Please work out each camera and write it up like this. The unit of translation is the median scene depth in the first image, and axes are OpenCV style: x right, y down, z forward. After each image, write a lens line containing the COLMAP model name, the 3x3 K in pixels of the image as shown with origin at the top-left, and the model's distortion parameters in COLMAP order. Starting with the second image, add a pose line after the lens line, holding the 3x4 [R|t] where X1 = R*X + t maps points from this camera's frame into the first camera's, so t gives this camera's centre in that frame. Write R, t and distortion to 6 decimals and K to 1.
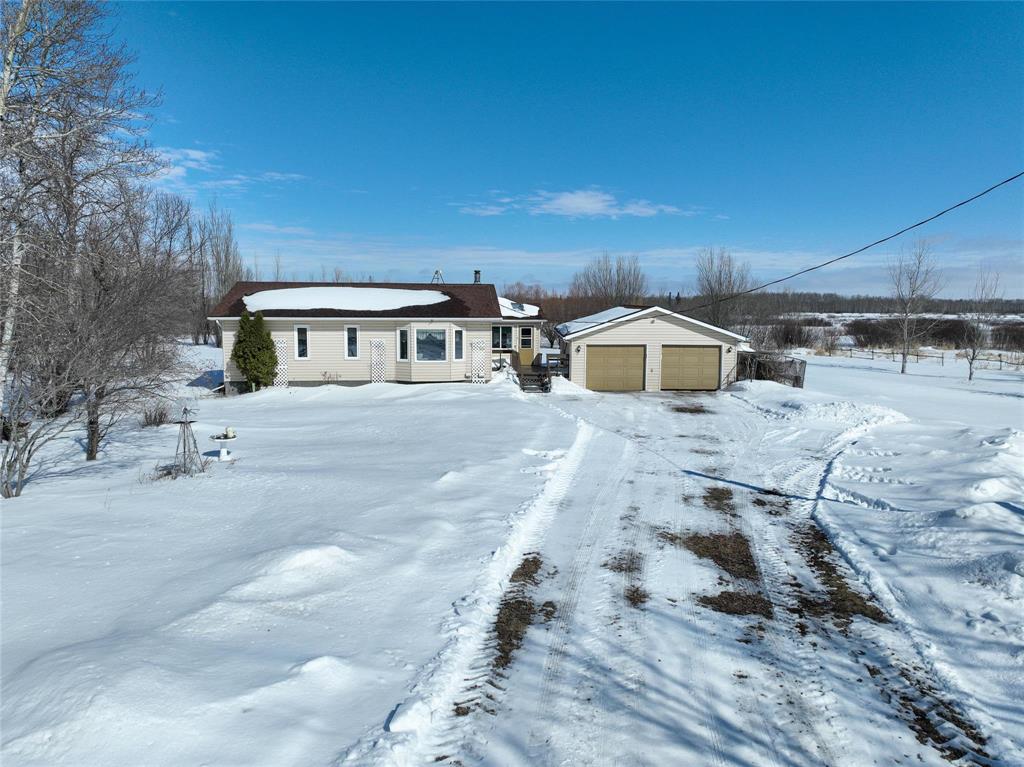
lens RADIAL K [[718.7, 0, 513.7], [0, 718.7, 382.3], [0, 0, 1]] dist [-0.013658, -0.001999]
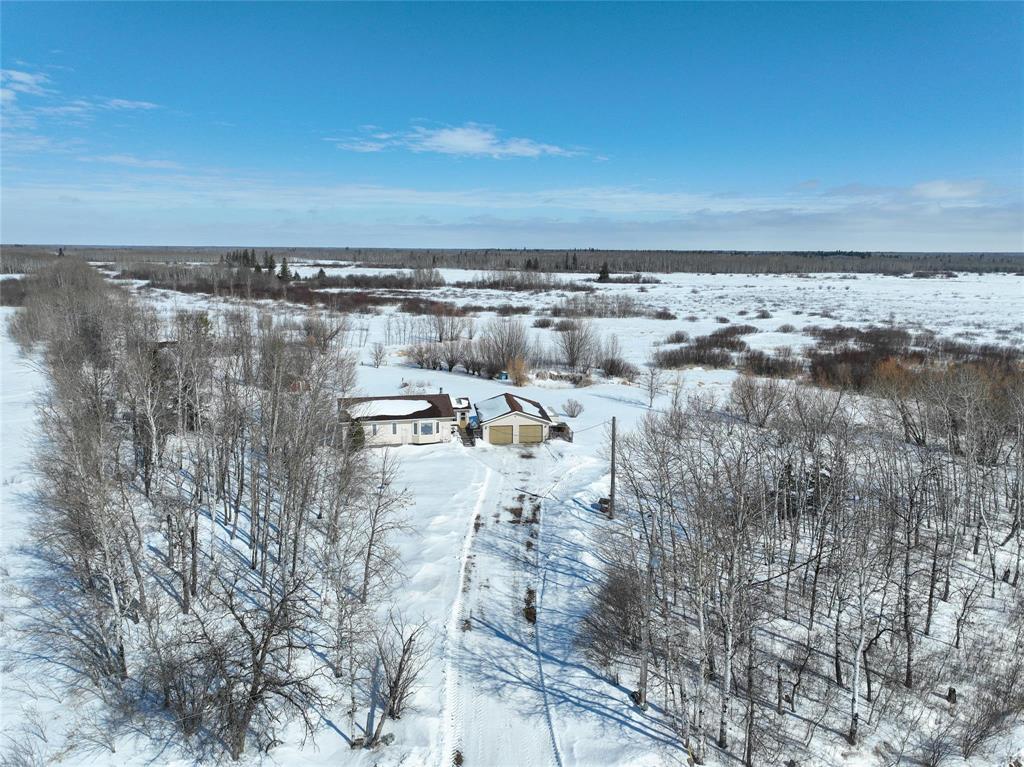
lens RADIAL K [[718.7, 0, 512.1], [0, 718.7, 384.7], [0, 0, 1]] dist [-0.013658, -0.001999]
pose [[0.991687, -0.027644, 0.125666, -0.129931], [0.017001, 0.996237, 0.084992, -0.408766], [-0.127543, -0.082149, 0.988425, -1.473930]]
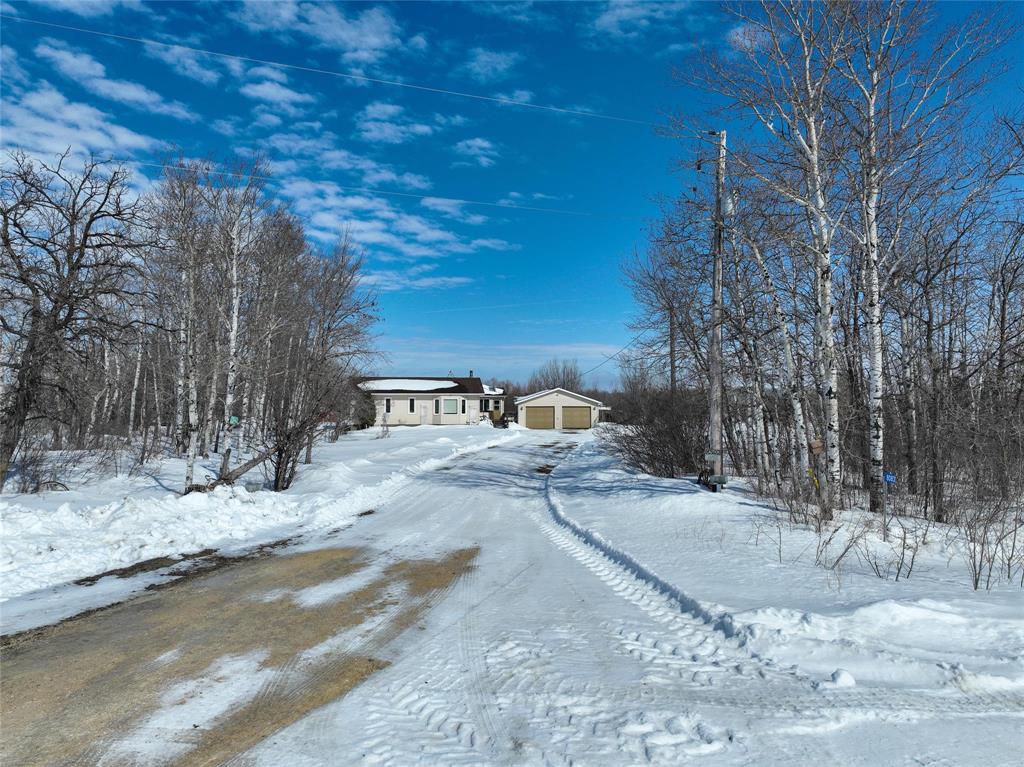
lens RADIAL K [[718.7, 0, 512.5], [0, 718.7, 384.2], [0, 0, 1]] dist [-0.013658, -0.001999]
pose [[0.999449, -0.003724, 0.032992, -0.004525], [0.008007, 0.991399, -0.130629, 0.154905], [-0.032222, 0.130821, 0.990882, -1.059527]]
